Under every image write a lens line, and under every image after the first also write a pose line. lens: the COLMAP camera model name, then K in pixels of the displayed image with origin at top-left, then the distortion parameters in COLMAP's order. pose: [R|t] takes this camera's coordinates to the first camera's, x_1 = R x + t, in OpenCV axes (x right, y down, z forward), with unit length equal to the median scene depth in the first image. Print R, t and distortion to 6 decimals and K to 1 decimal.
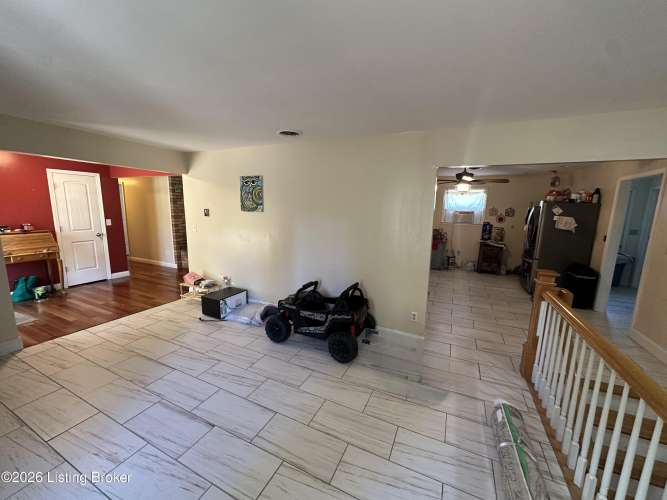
lens RADIAL K [[265.3, 0, 332.9], [0, 265.3, 248.1], [0, 0, 1]] dist [-0.002797, 0.000529]
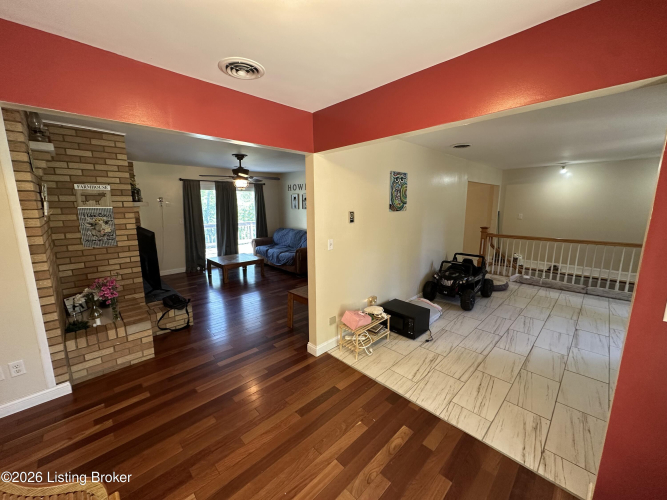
lens RADIAL K [[265.3, 0, 332.9], [0, 265.3, 248.1], [0, 0, 1]] dist [-0.002797, 0.000529]
pose [[0.346523, -0.179643, 0.920679, -1.262013], [0.156889, 0.978765, 0.131928, -0.170867], [-0.924829, 0.098728, 0.367348, 0.894073]]
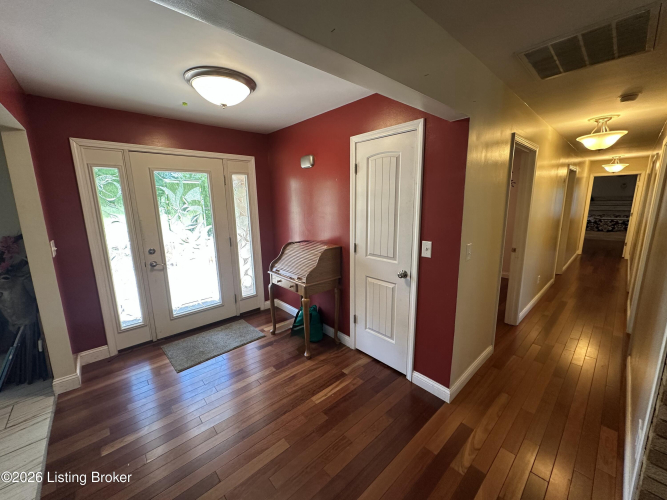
lens RADIAL K [[262.6, 0, 333.5], [0, 262.6, 250.0], [0, 0, 1]] dist [0.000094, 0.000249]
pose [[-0.385128, 0.152281, -0.910213, -0.626971], [-0.142001, 0.964768, 0.221492, -0.222382], [0.911873, 0.214554, -0.349935, 1.399282]]
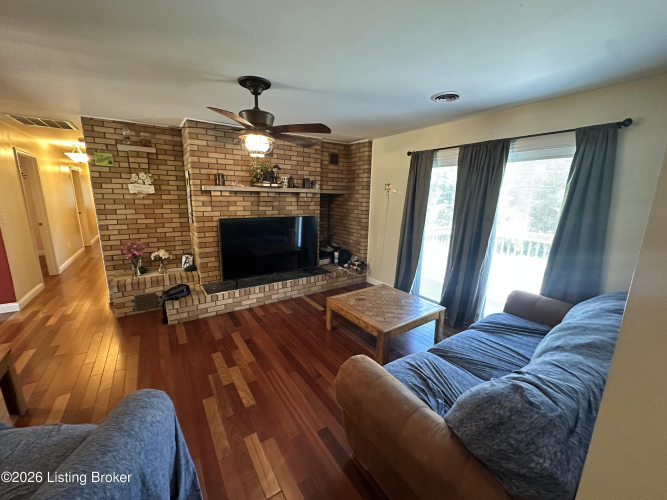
lens RADIAL K [[265.3, 0, 332.9], [0, 265.3, 248.1], [0, 0, 1]] dist [-0.002797, 0.000529]
pose [[0.859905, 0.093543, -0.501810, 0.169612], [-0.081170, 0.995615, 0.046499, -0.176286], [0.503959, 0.000747, 0.863727, 1.256692]]
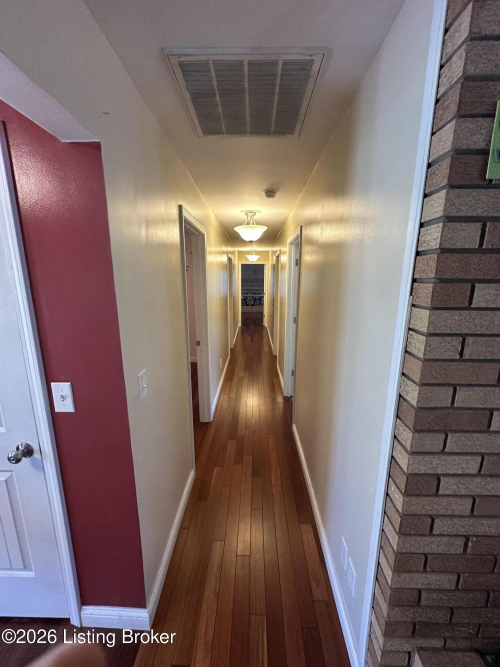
lens RADIAL K [[265.3, 0, 250.0], [0, 265.3, 333.5], [0, 0, 1]] dist [-0.002797, 0.000529]
pose [[0.409099, 0.166831, -0.897110, -0.865351], [-0.140922, 0.982901, 0.118522, -0.256601], [0.901543, 0.077936, 0.425613, 1.436753]]
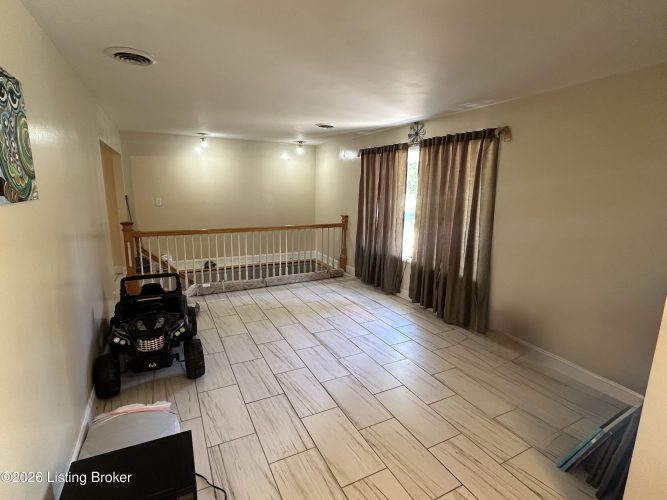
lens RADIAL K [[336.7, 0, 333.5], [0, 336.7, 250.0], [0, 0, 1]] dist [-0.001955, 0.000153]
pose [[-0.790994, -0.146731, 0.593969, -0.795111], [0.063641, 0.945817, 0.318401, -0.184292], [-0.608505, 0.289654, -0.738798, 1.088800]]
